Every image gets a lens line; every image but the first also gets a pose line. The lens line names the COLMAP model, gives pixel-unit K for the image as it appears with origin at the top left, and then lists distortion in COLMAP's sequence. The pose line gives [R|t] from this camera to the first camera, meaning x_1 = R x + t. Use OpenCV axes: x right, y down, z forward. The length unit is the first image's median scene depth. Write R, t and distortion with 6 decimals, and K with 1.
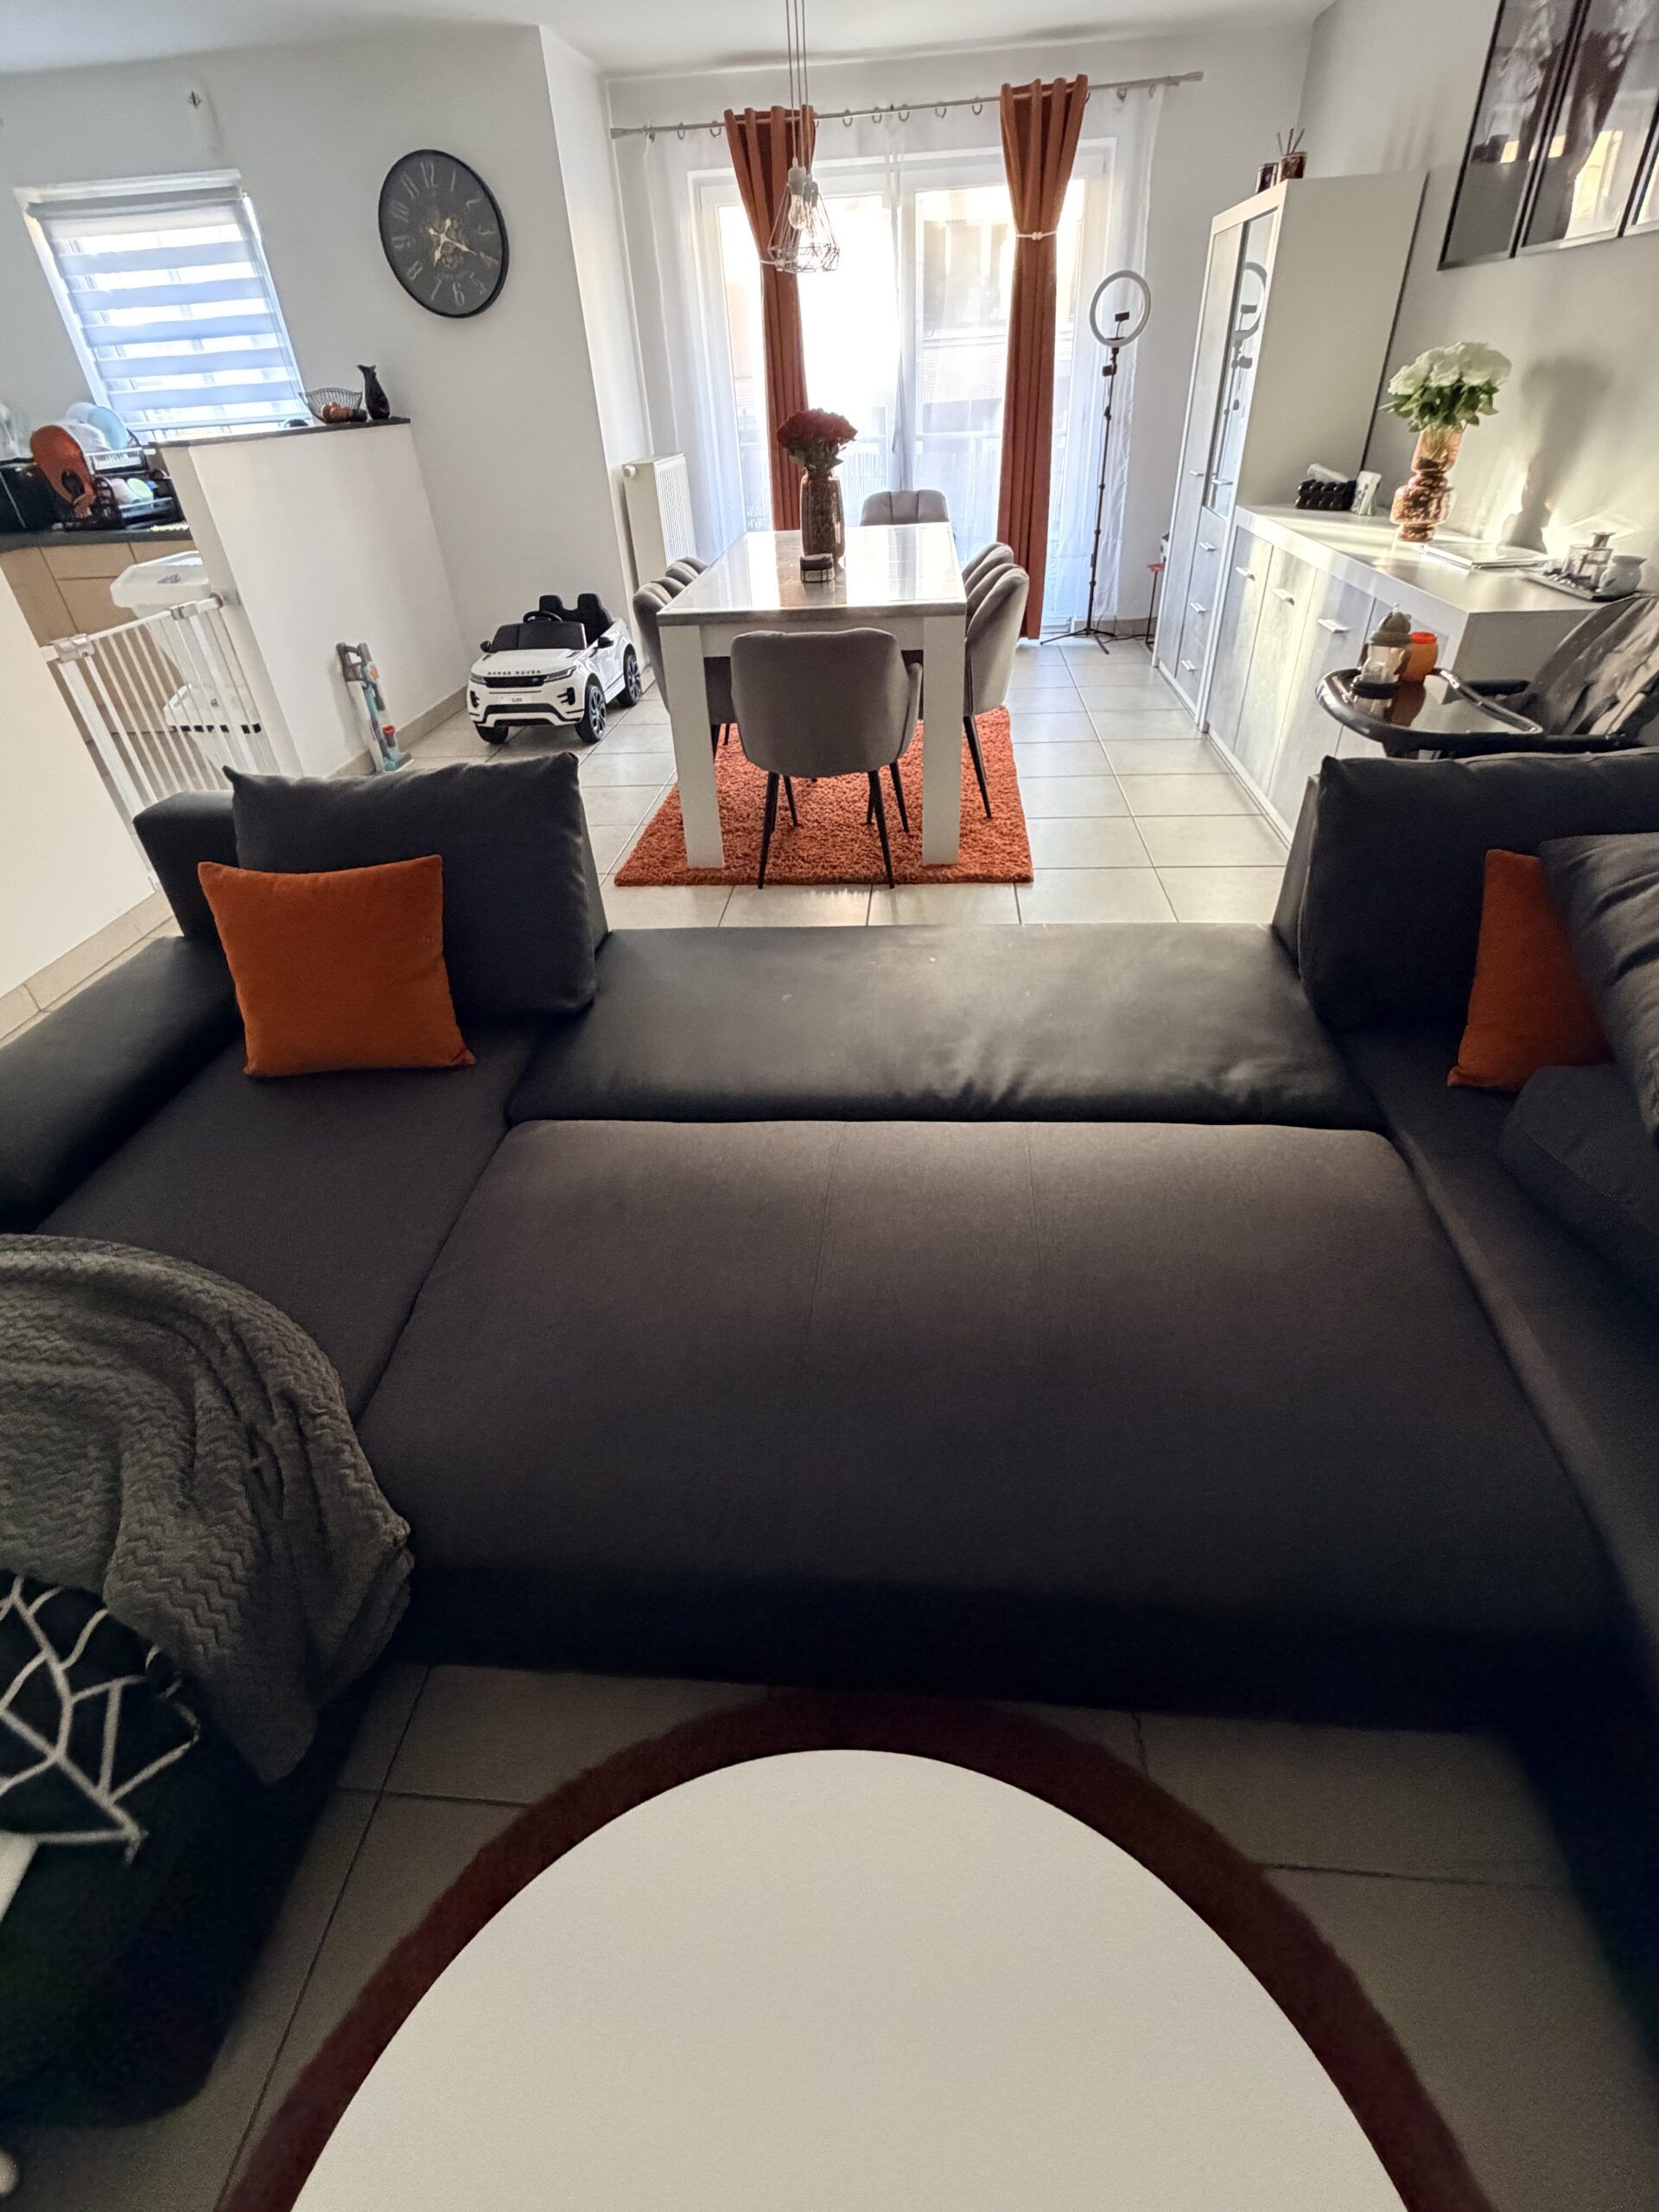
lens RADIAL K [[1020.3, 0, 829.5], [0, 1020.3, 1106.0], [0, 0, 1]] dist [-0.002945, 0.000519]
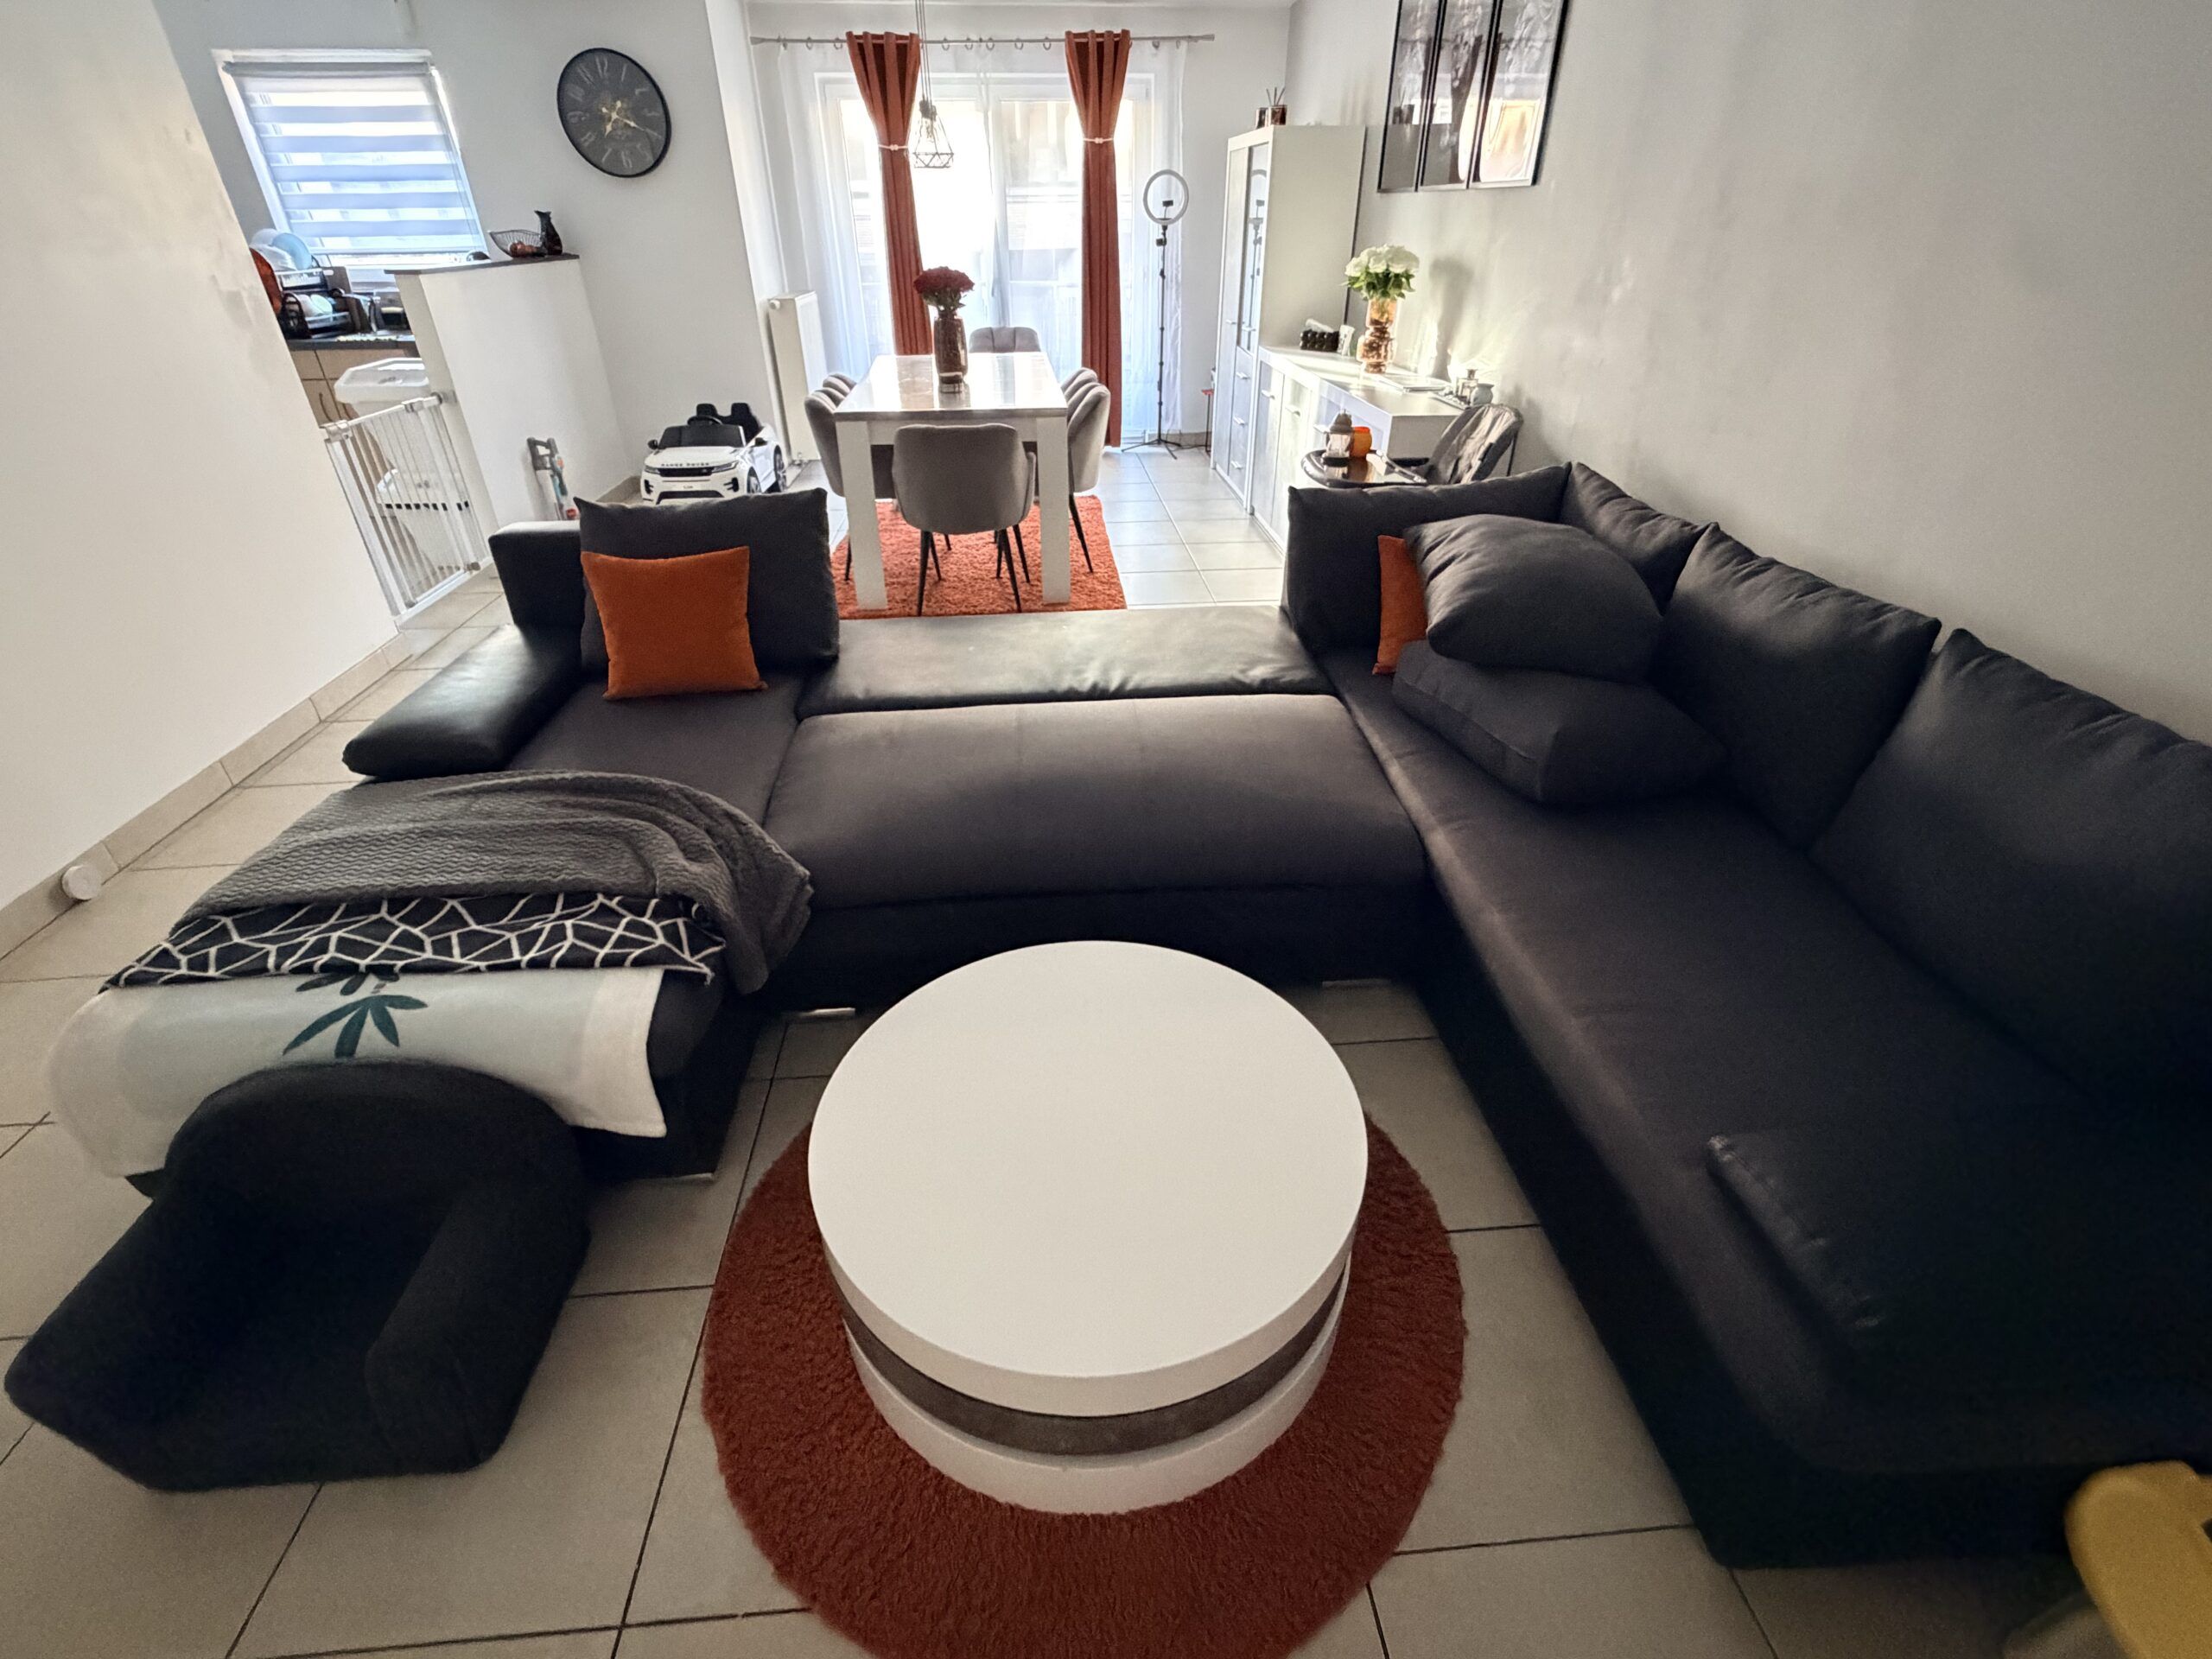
lens RADIAL K [[1020.3, 0, 1106.0], [0, 1020.3, 829.5], [0, 0, 1]] dist [-0.002945, 0.000519]
pose [[0.985265, -0.048900, 0.163895, -0.047389], [0.062498, 0.994924, -0.078867, 0.129646], [-0.159207, 0.087948, 0.983320, -0.219200]]
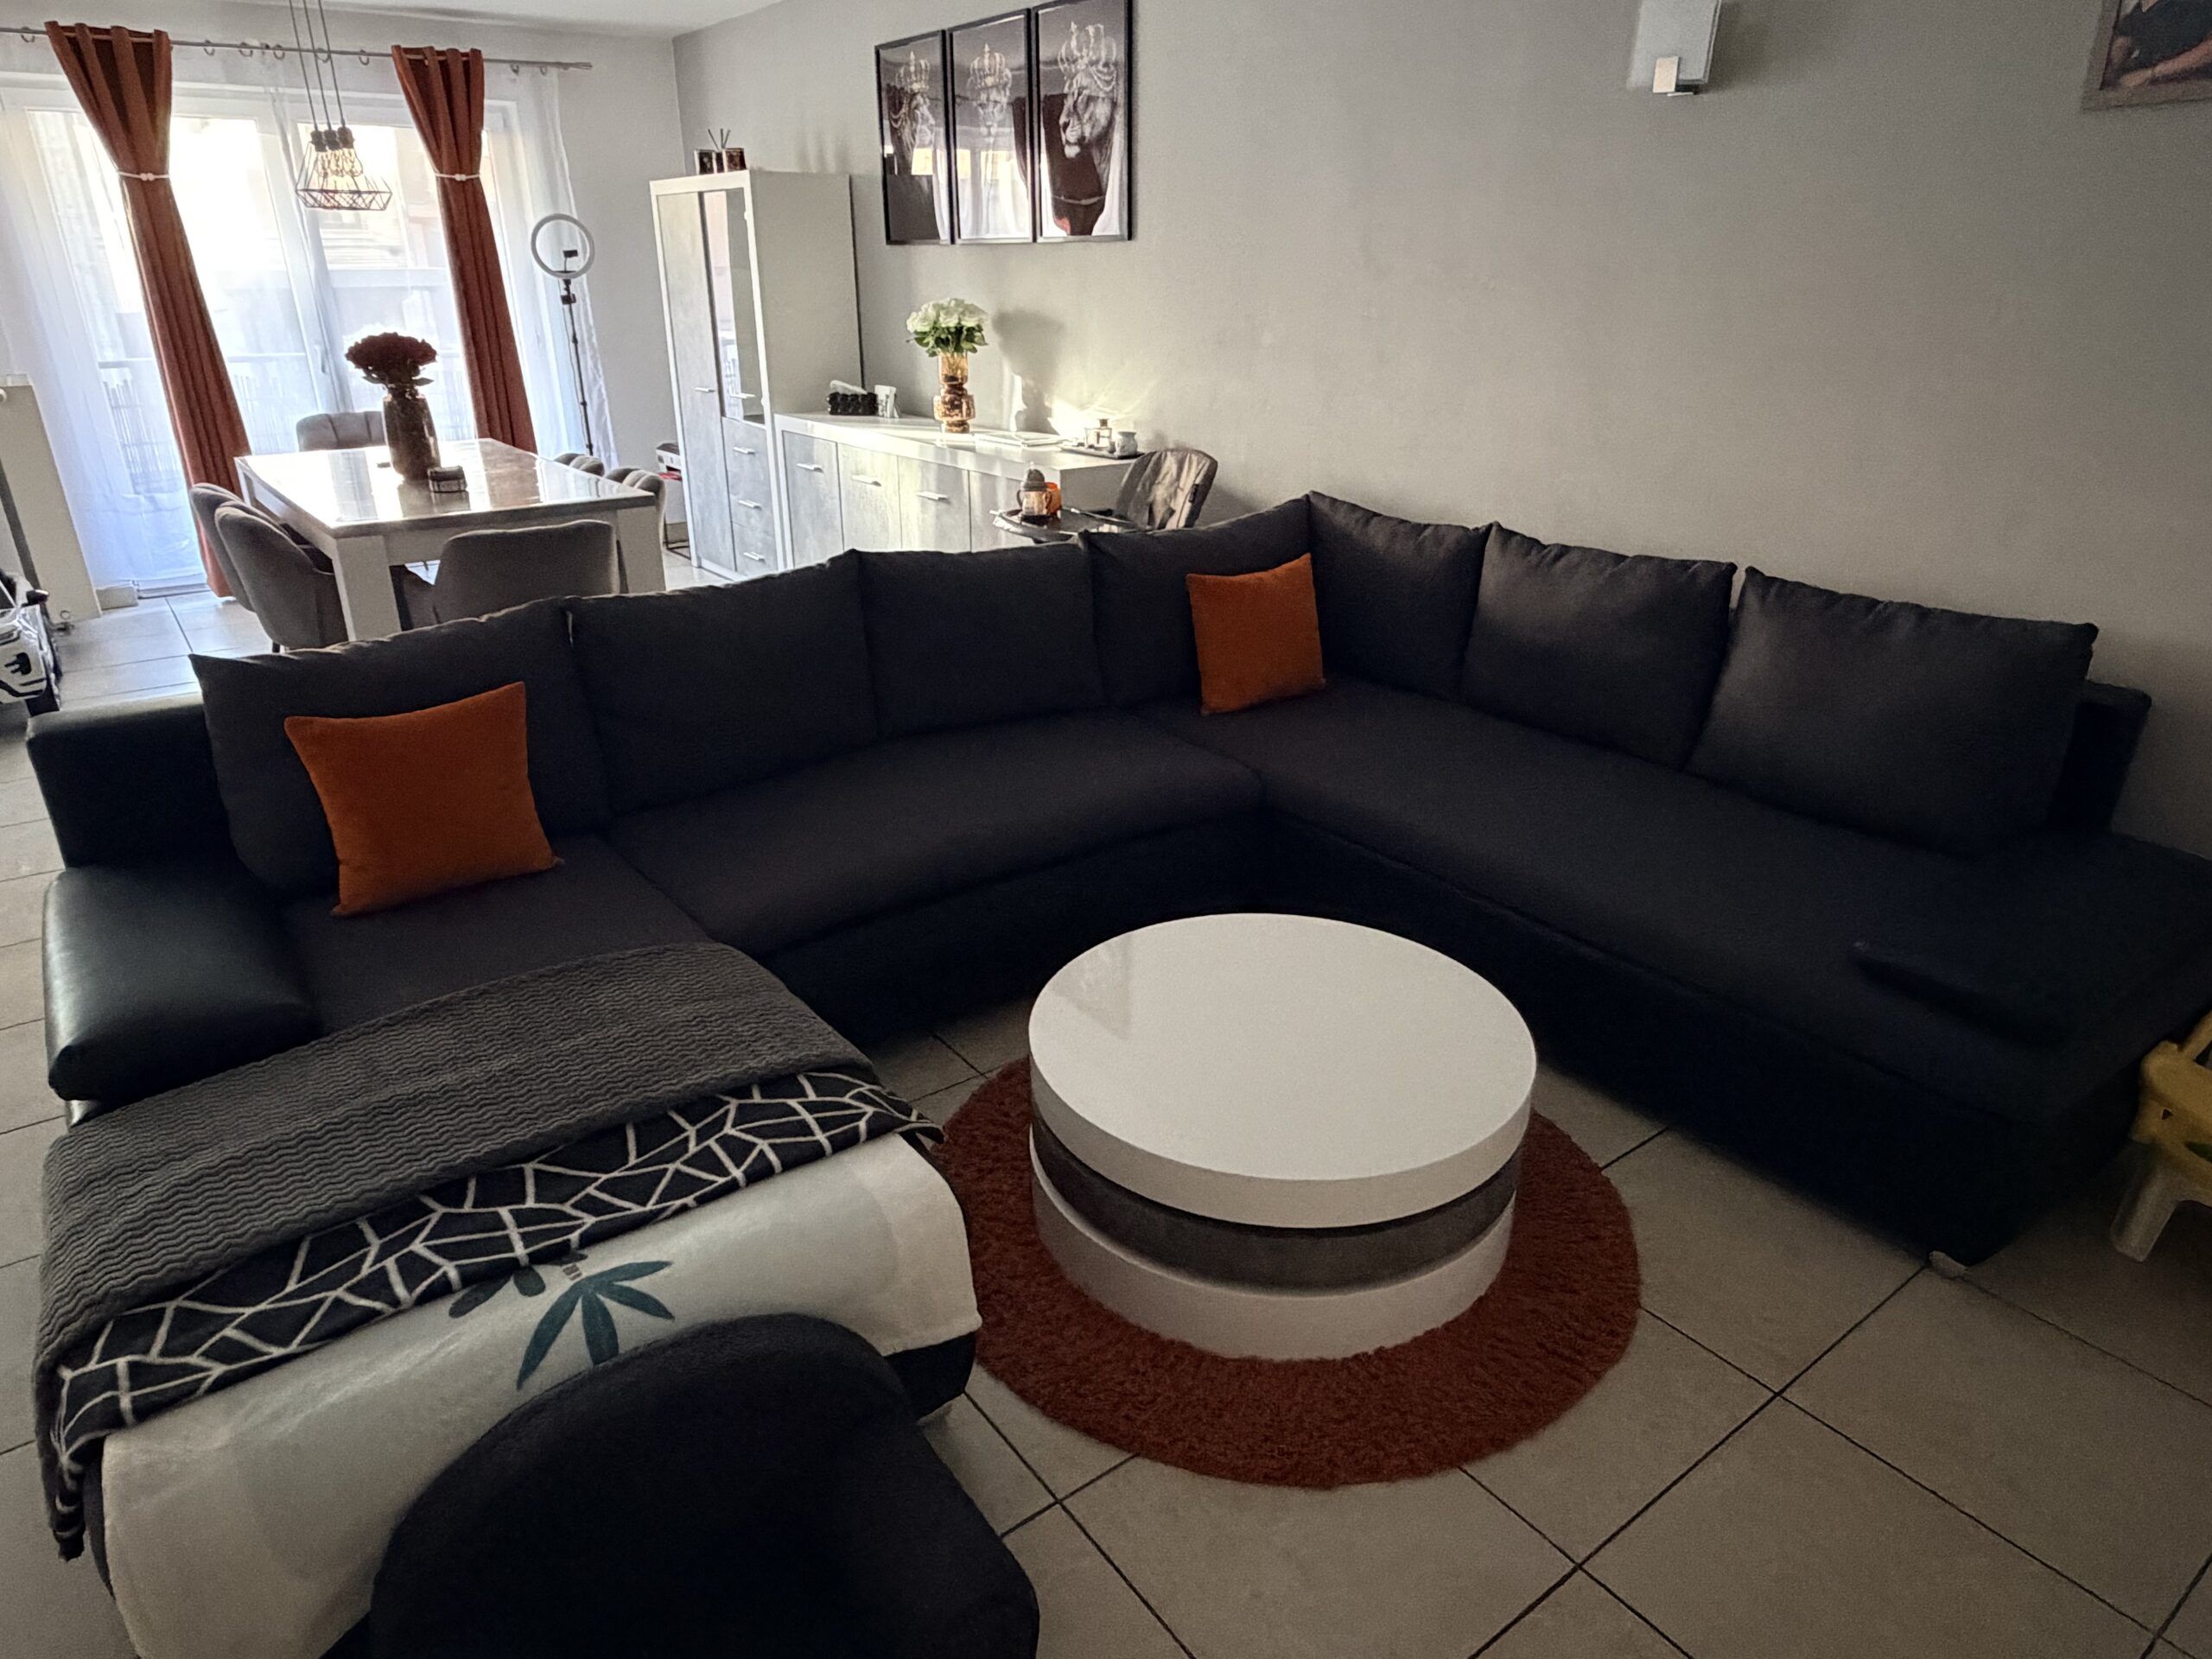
lens RADIAL K [[1374.9, 0, 1106.0], [0, 1374.9, 829.5], [0, 0, 1]] dist [-0.005968, 0.002751]
pose [[0.745036, -0.212289, 0.632340, -0.355697], [0.361815, 0.925037, -0.115744, 0.126070], [-0.560367, 0.315024, 0.765996, -0.195094]]
